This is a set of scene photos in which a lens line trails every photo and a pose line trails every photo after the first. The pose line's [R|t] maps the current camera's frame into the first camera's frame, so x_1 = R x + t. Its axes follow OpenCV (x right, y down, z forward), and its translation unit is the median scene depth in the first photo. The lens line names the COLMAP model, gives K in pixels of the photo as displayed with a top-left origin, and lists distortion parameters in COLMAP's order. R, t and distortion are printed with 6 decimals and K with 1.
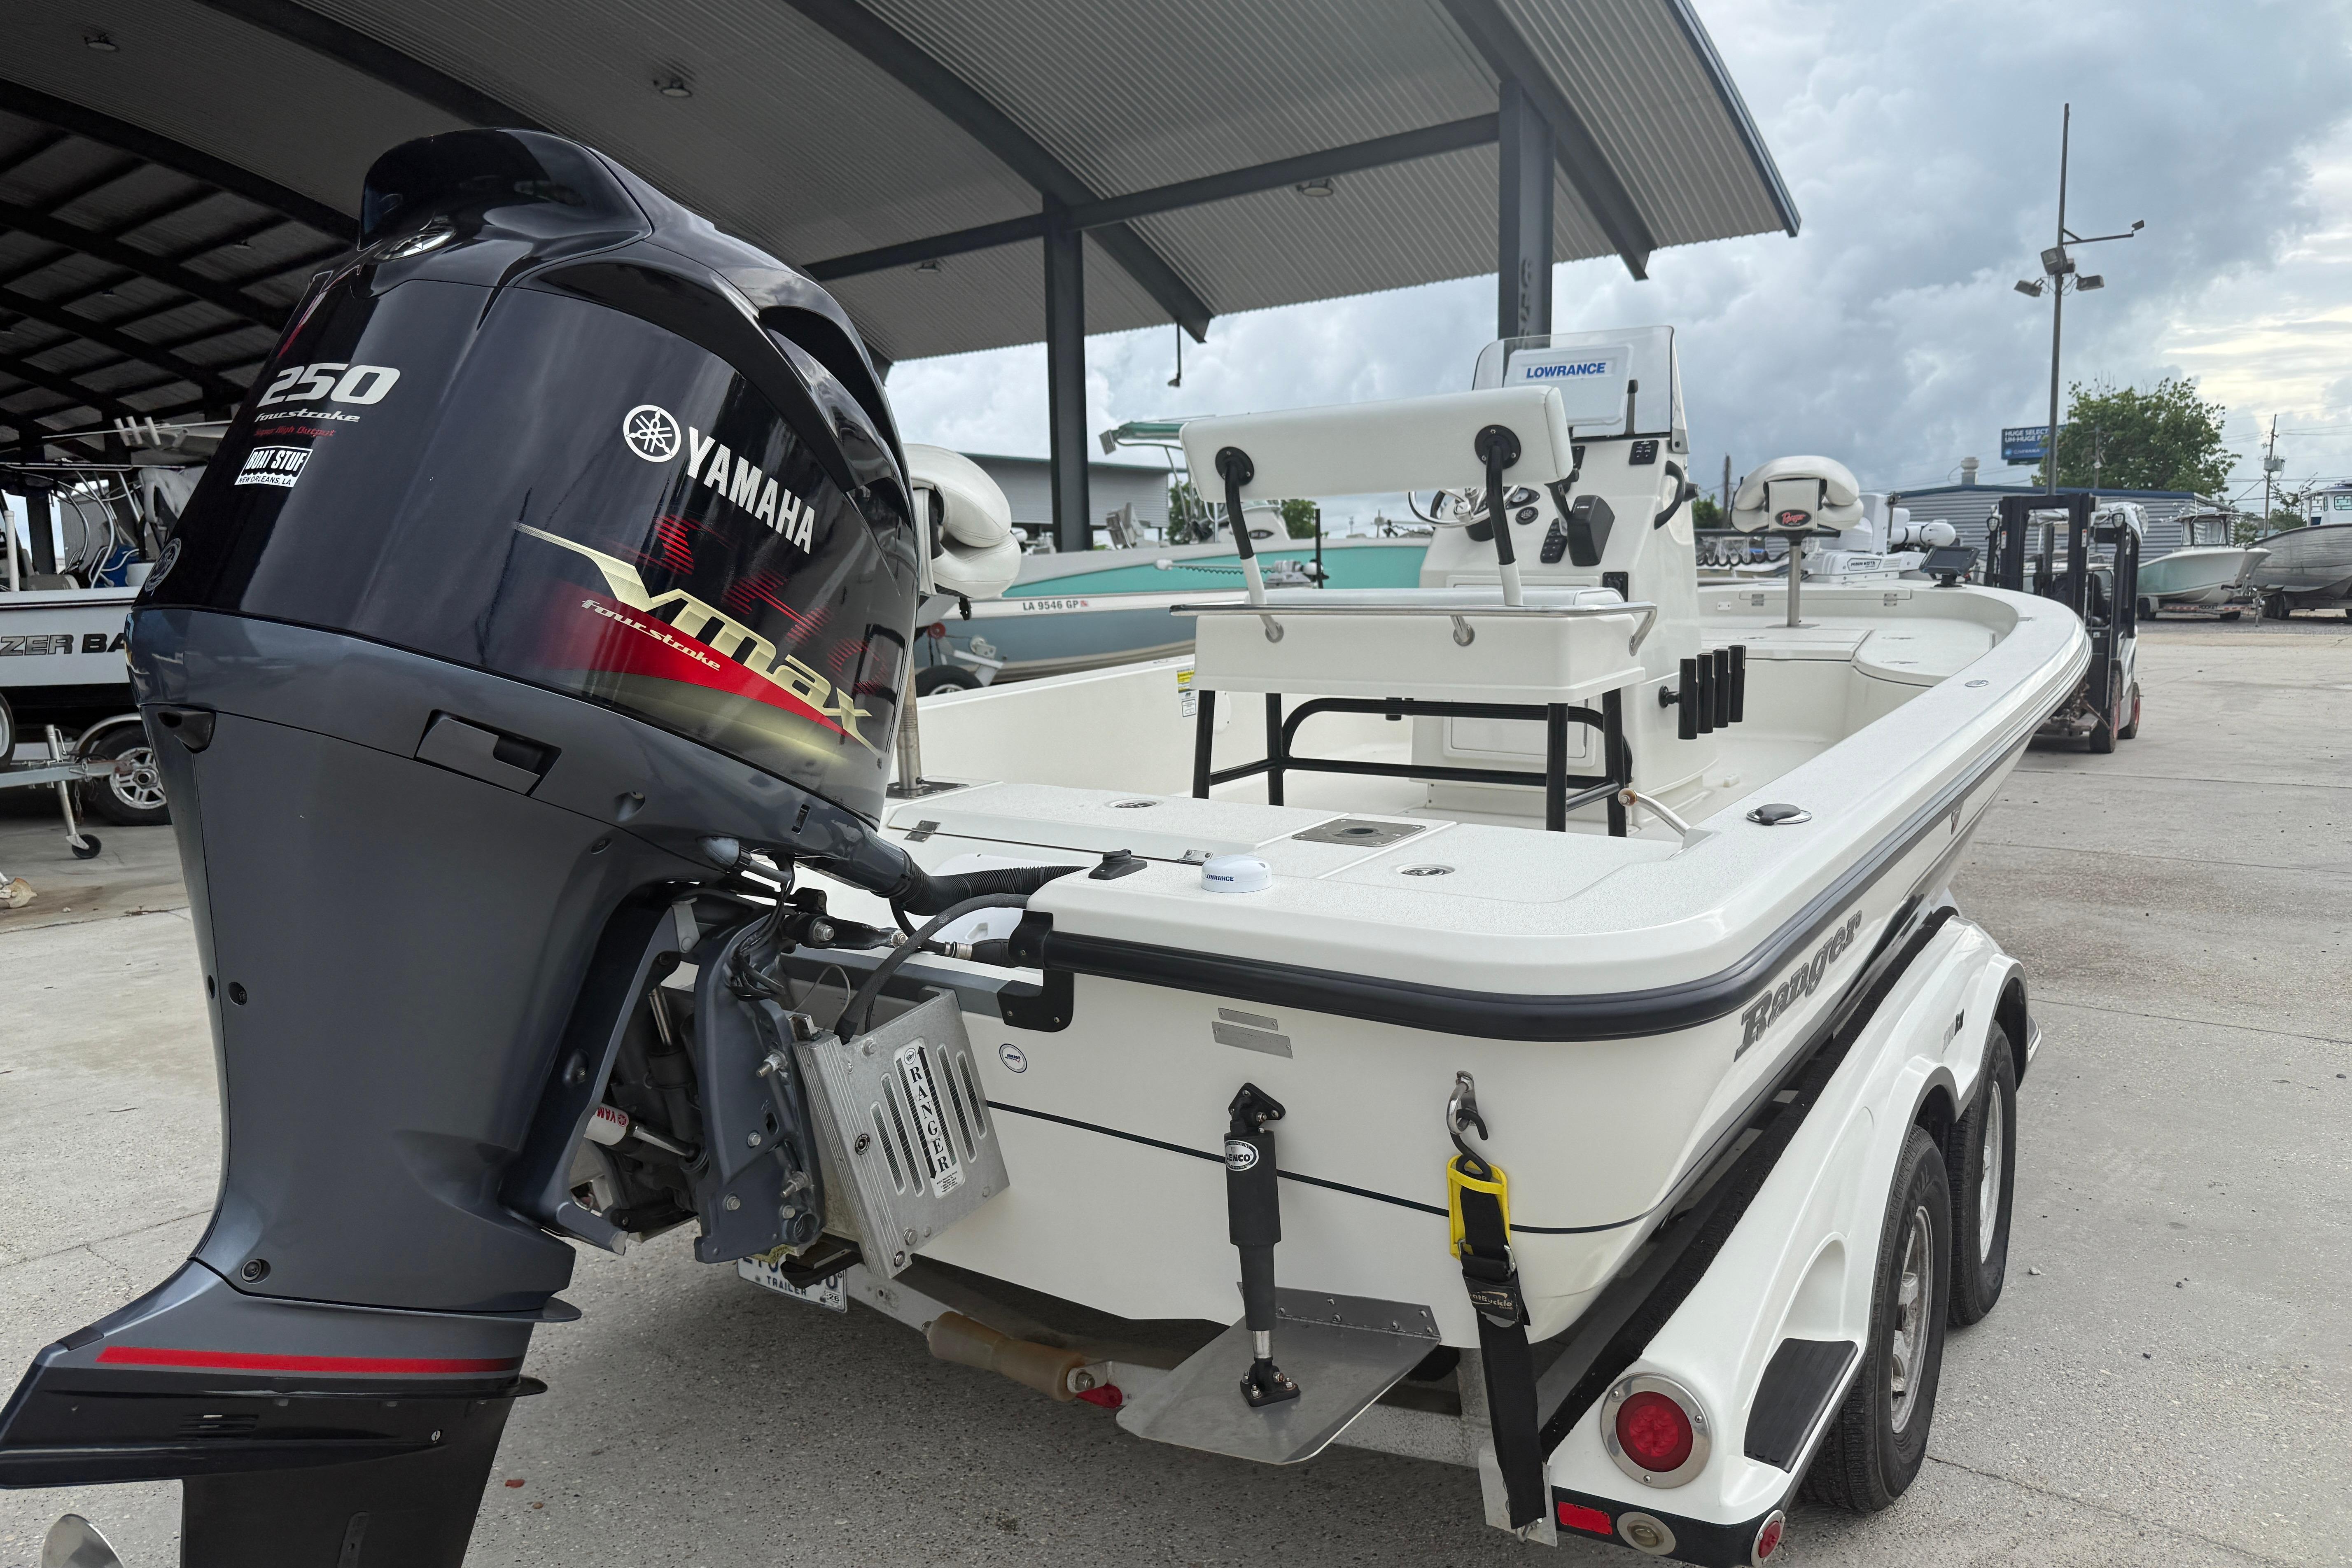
lens RADIAL K [[1661.5, 0, 1172.6], [0, 1661.5, 816.6], [0, 0, 1]] dist [0.103668, -0.136954]
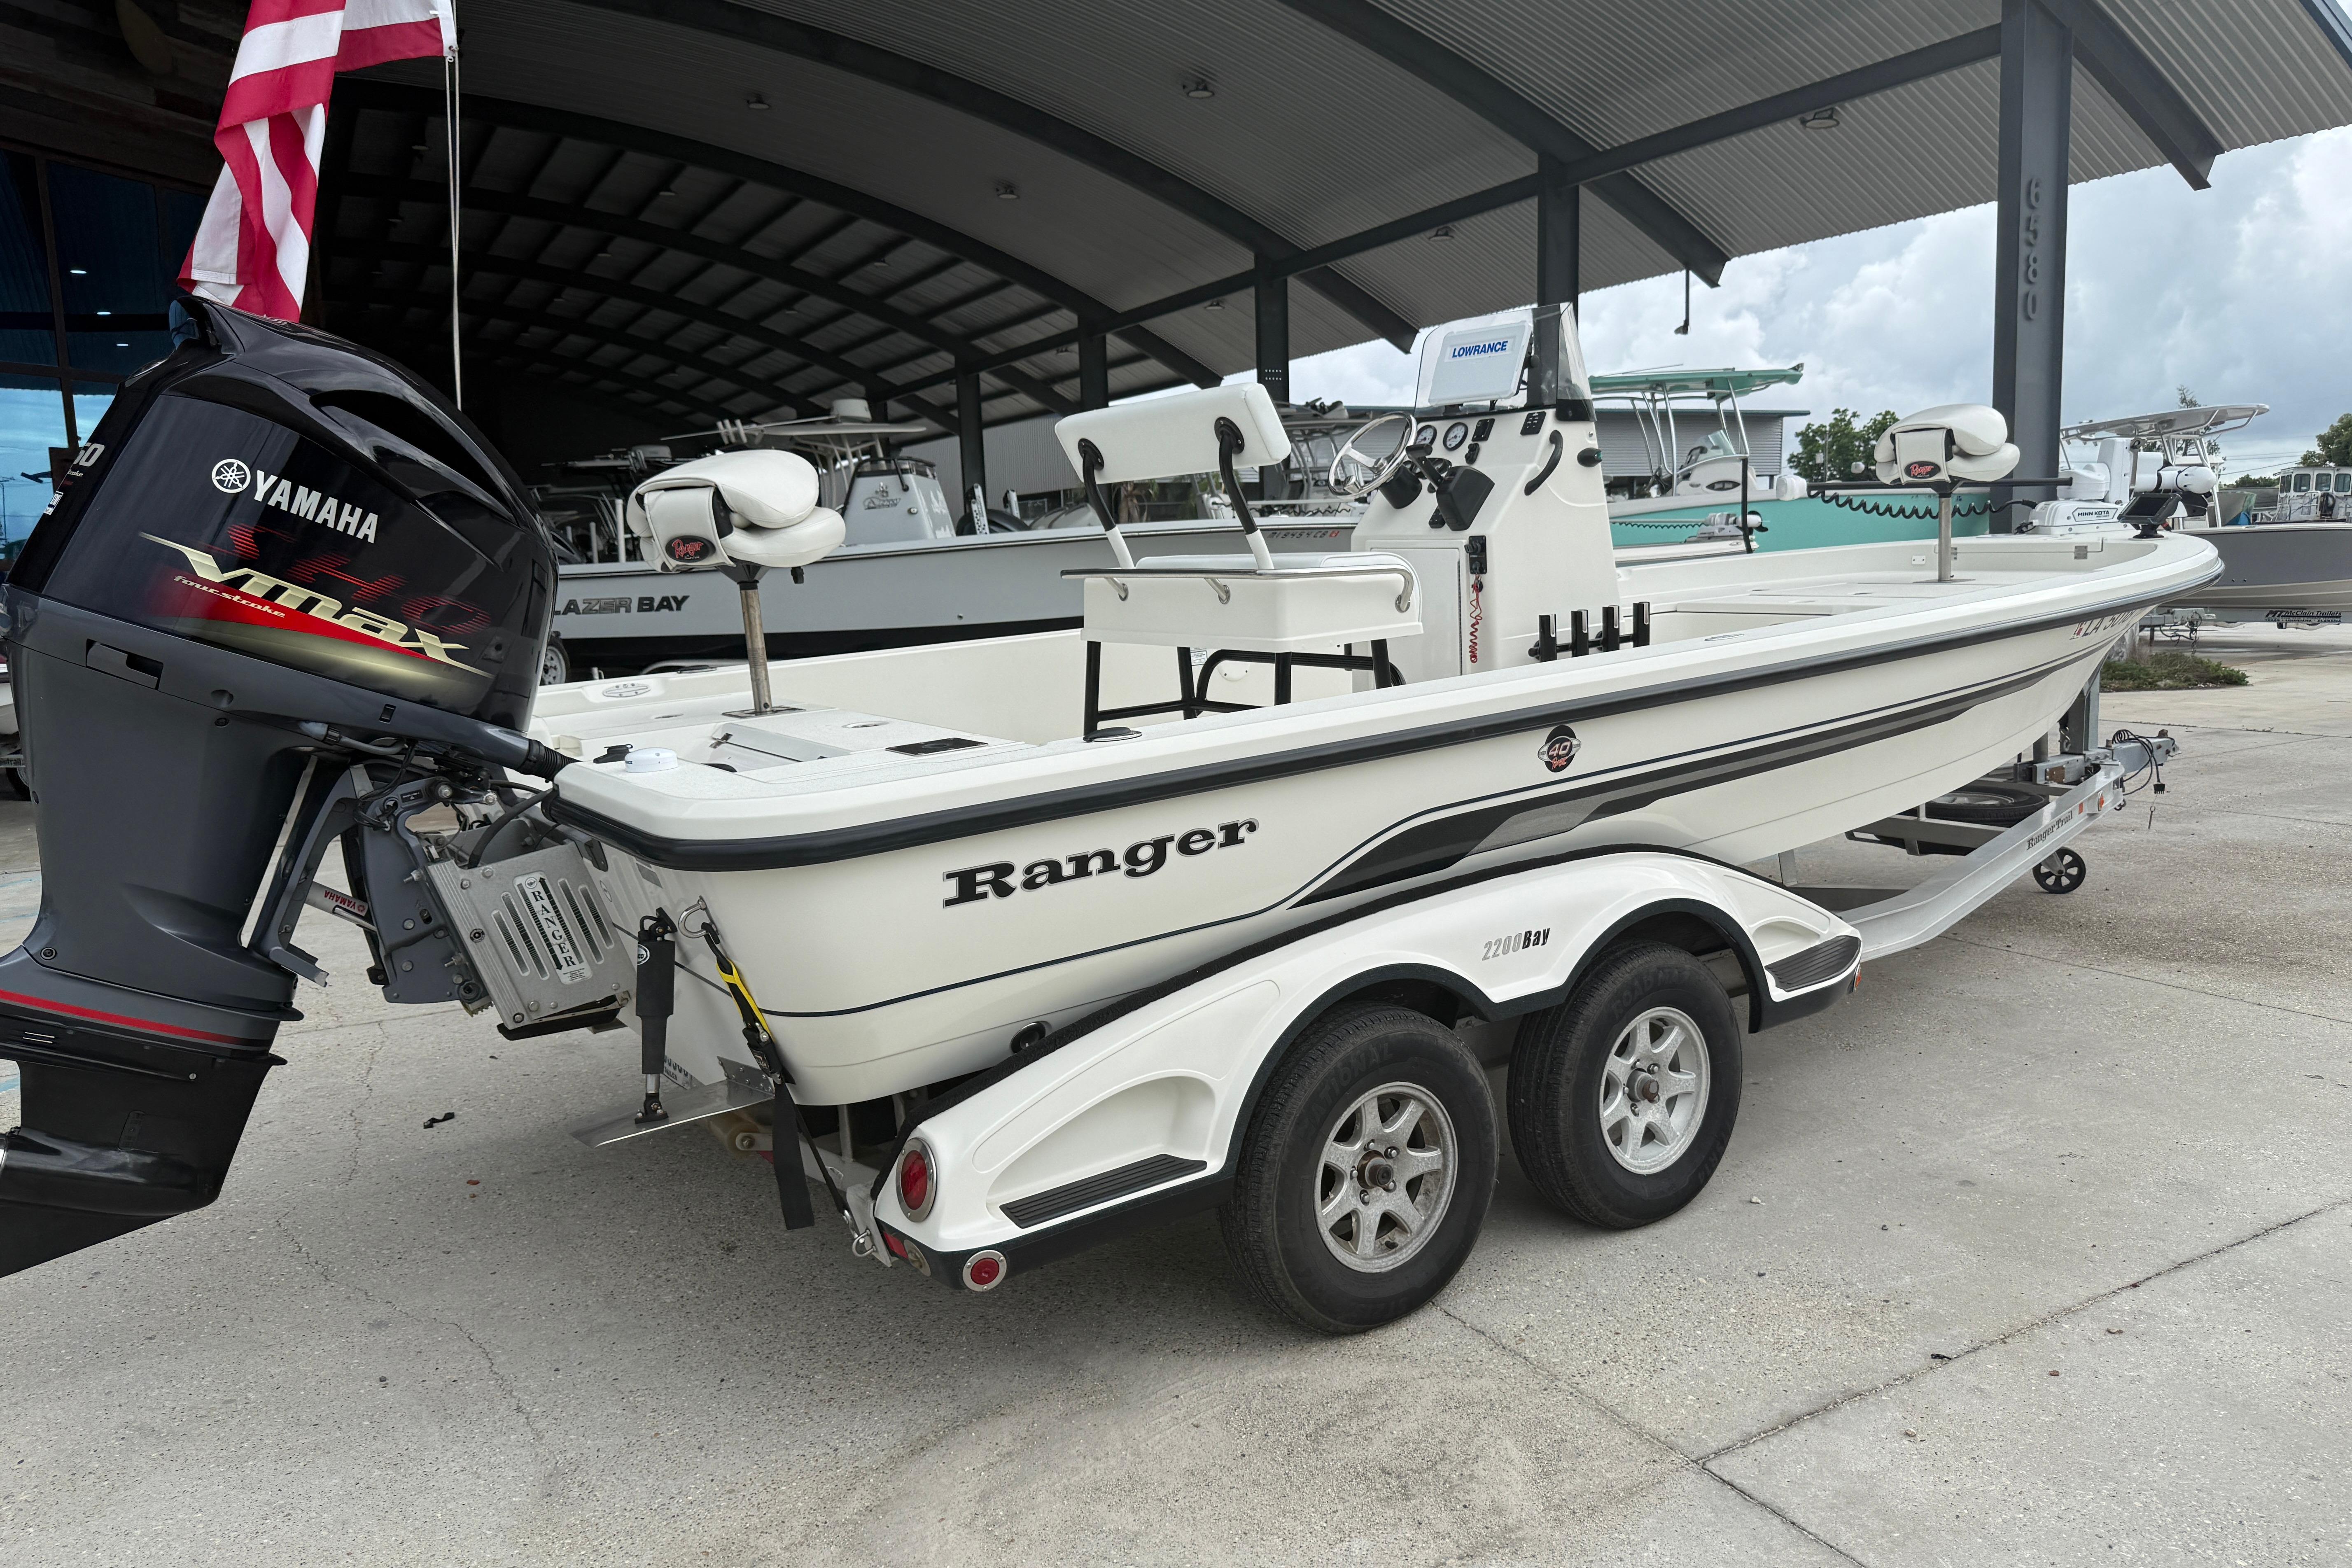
lens RADIAL K [[1688.8, 0, 1182.0], [0, 1688.8, 787.8], [0, 0, 1]] dist [0.032630, -0.039736]
pose [[0.931197, 0.037438, -0.362589, 0.490888], [-0.035116, 0.999299, 0.012995, 0.011345], [0.362821, 0.000632, 0.931859, -0.096318]]
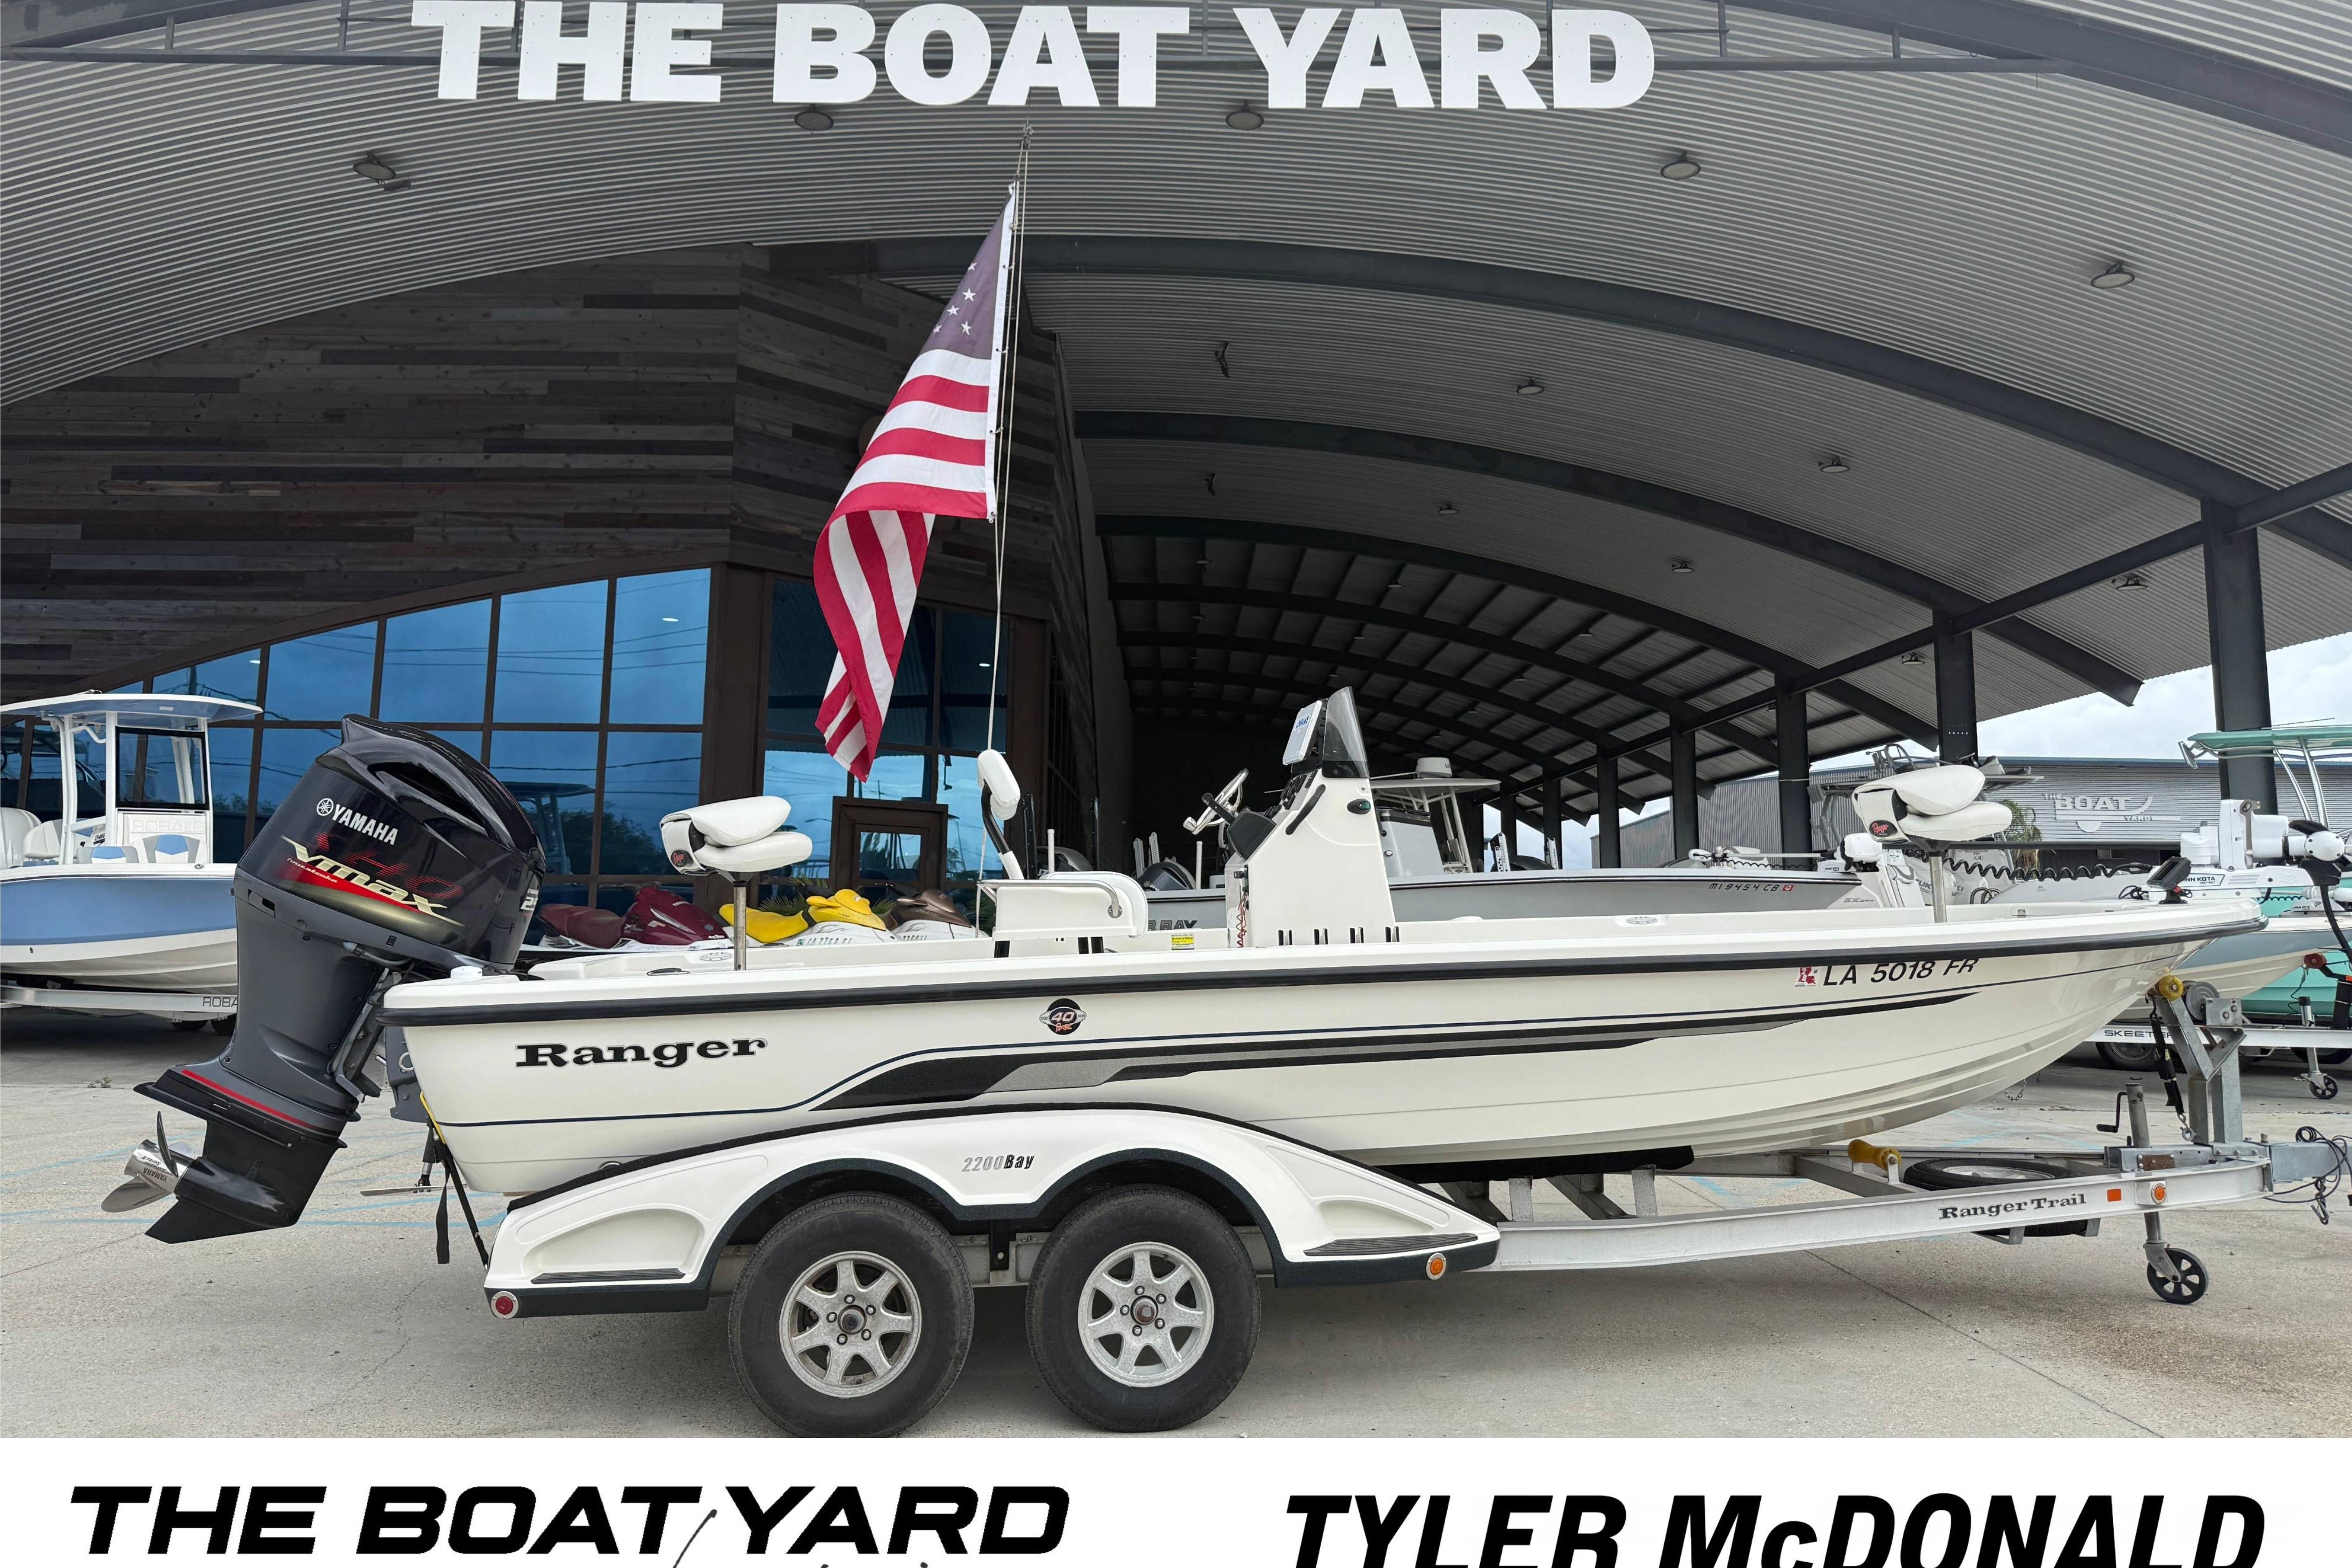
lens RADIAL K [[1750.1, 0, 1286.6], [0, 1750.1, 698.0], [0, 0, 1]] dist [0.116884, -0.203408]
pose [[0.636954, -0.073633, -0.767377, 1.401048], [-0.128728, 0.971293, -0.200049, 0.004155], [0.760078, 0.226205, 0.609190, 0.117856]]
